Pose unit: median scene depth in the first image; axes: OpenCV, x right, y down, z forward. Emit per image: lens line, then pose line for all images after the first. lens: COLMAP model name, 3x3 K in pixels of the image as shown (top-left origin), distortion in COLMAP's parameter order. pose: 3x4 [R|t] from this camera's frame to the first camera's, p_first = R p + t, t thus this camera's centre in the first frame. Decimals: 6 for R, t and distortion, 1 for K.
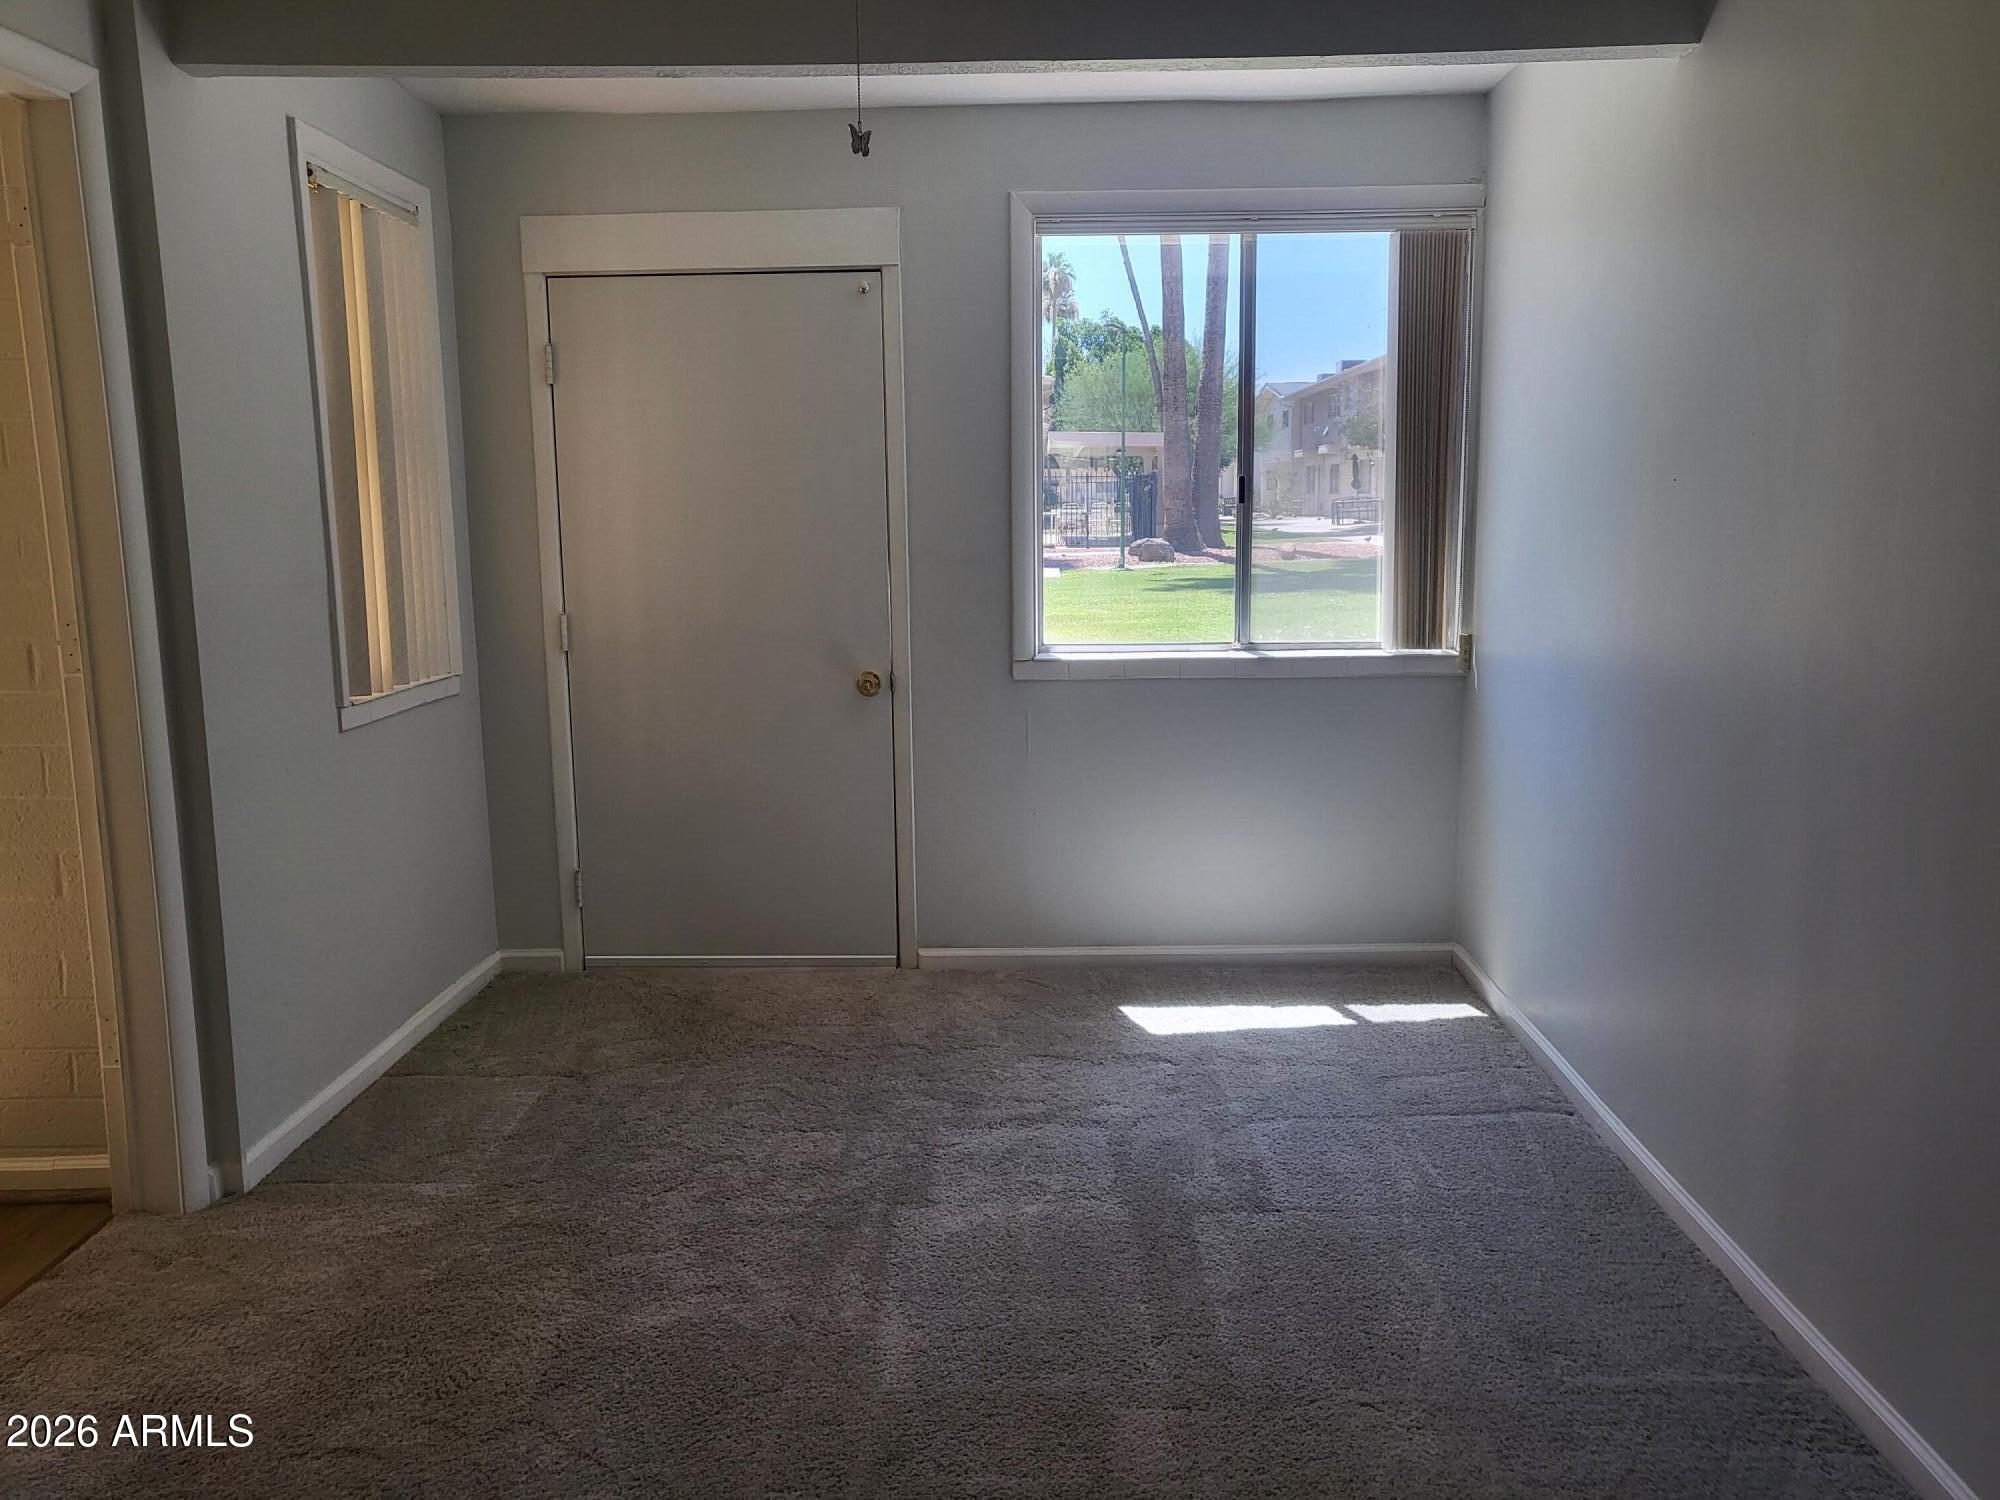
lens RADIAL K [[1518.2, 0, 1005.6], [0, 1518.2, 738.7], [0, 0, 1]] dist [0.008198, 0.051607]
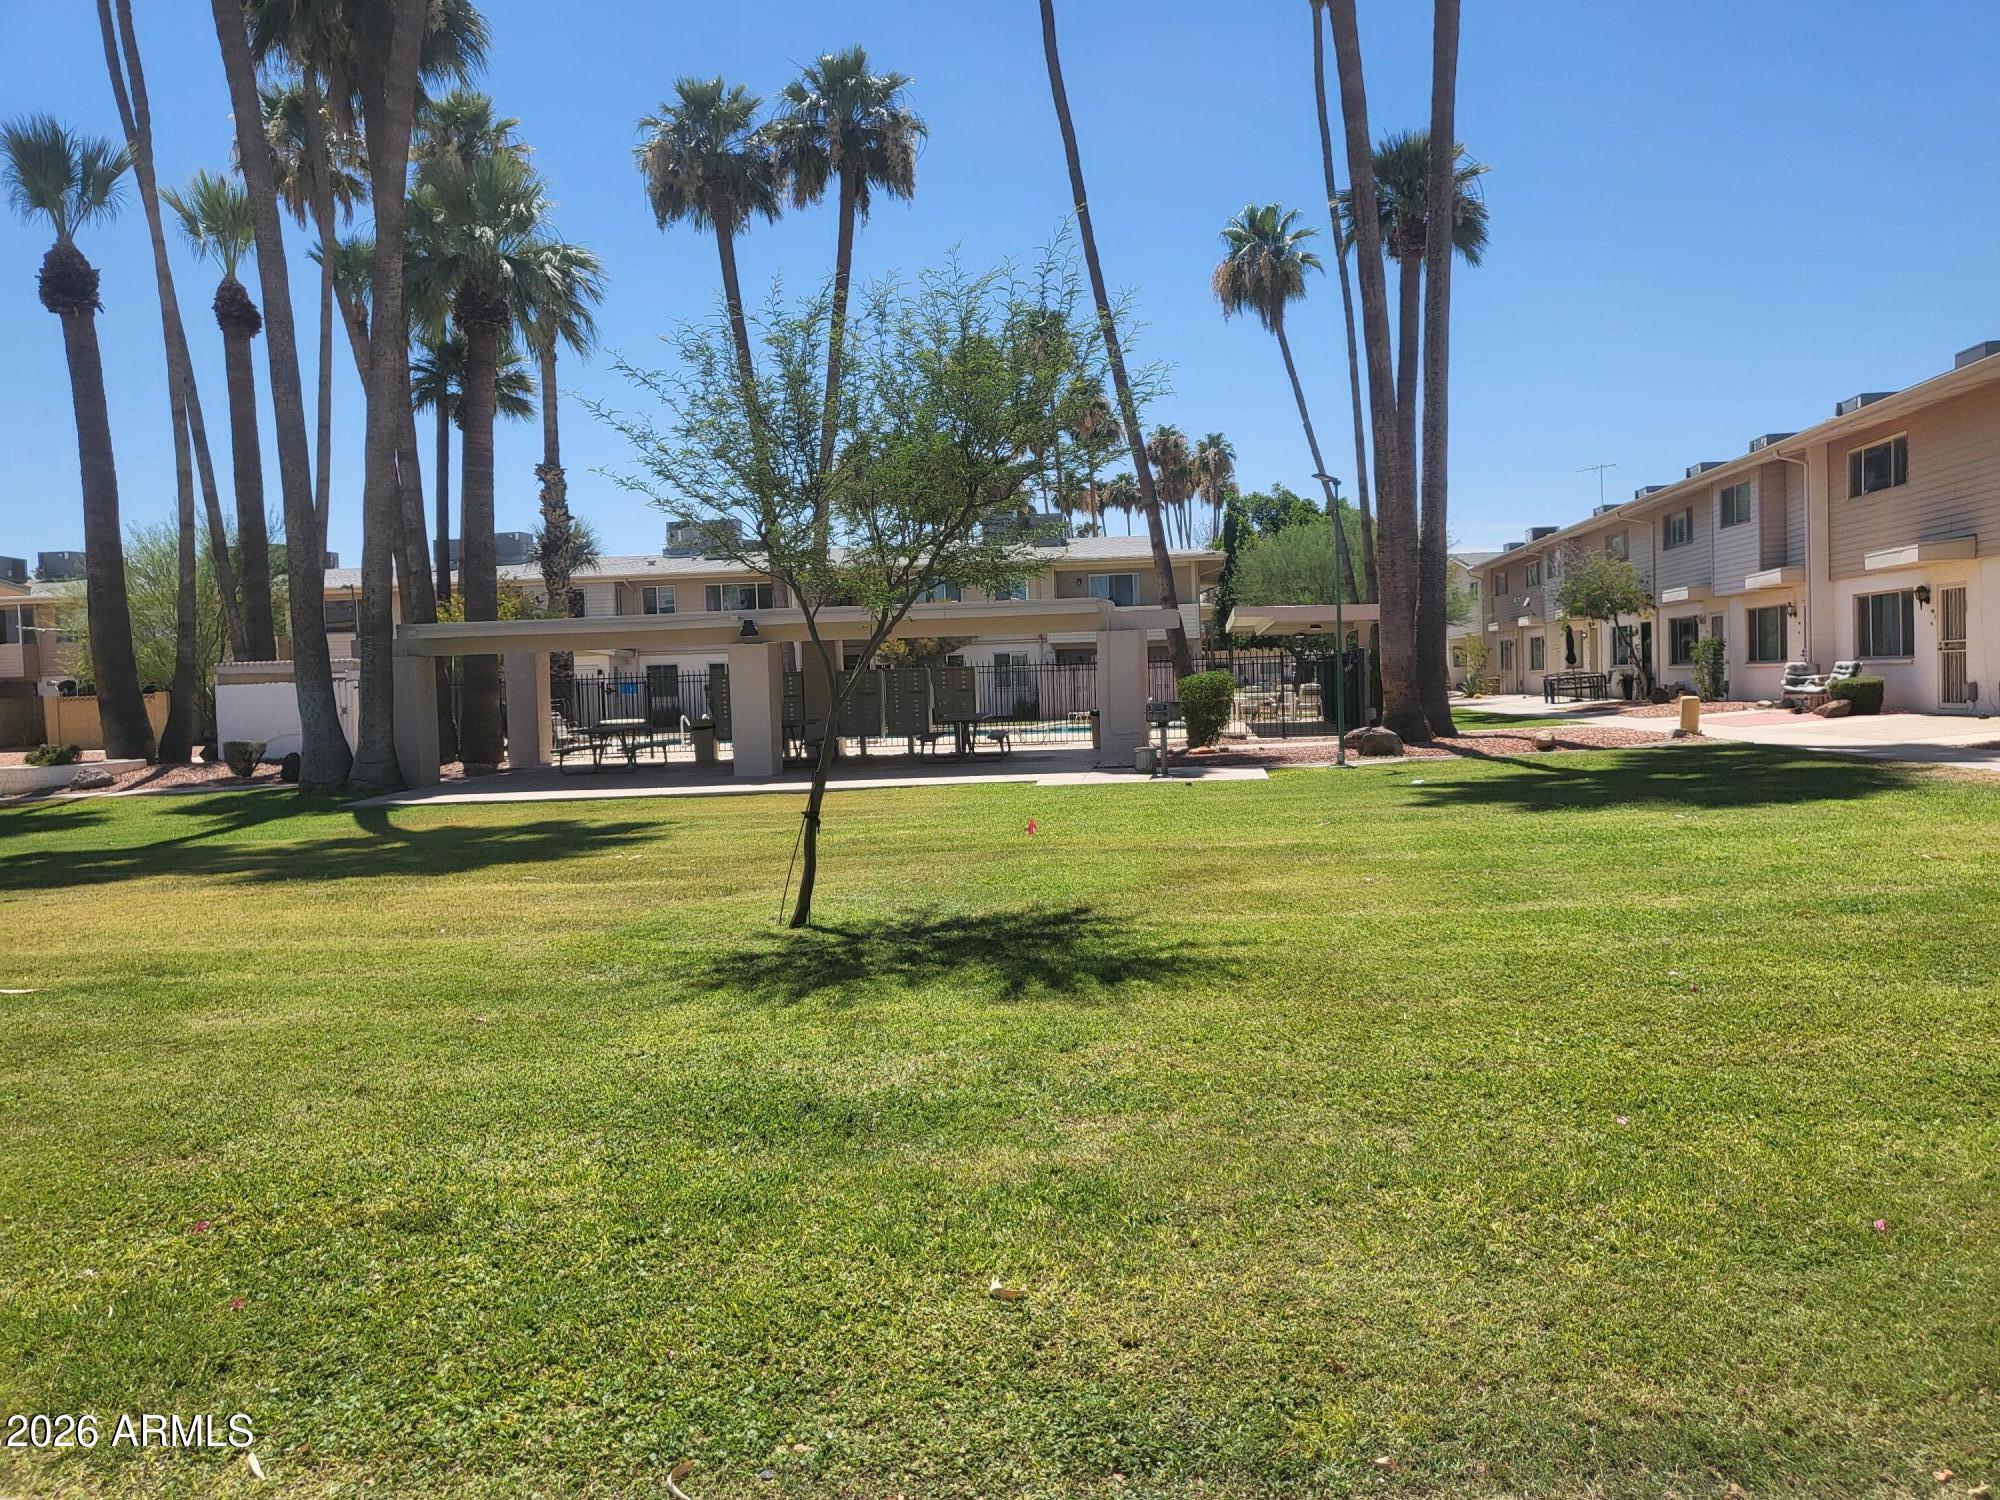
lens RADIAL K [[1518.2, 0, 1048.3], [0, 1518.2, 746.3], [0, 0, 1]] dist [0.008198, 0.051607]
pose [[0.996988, -0.019752, -0.074996, -0.117036], [0.010988, 0.993245, -0.115517, -0.185253], [0.076771, 0.114345, 0.990470, 1.114577]]
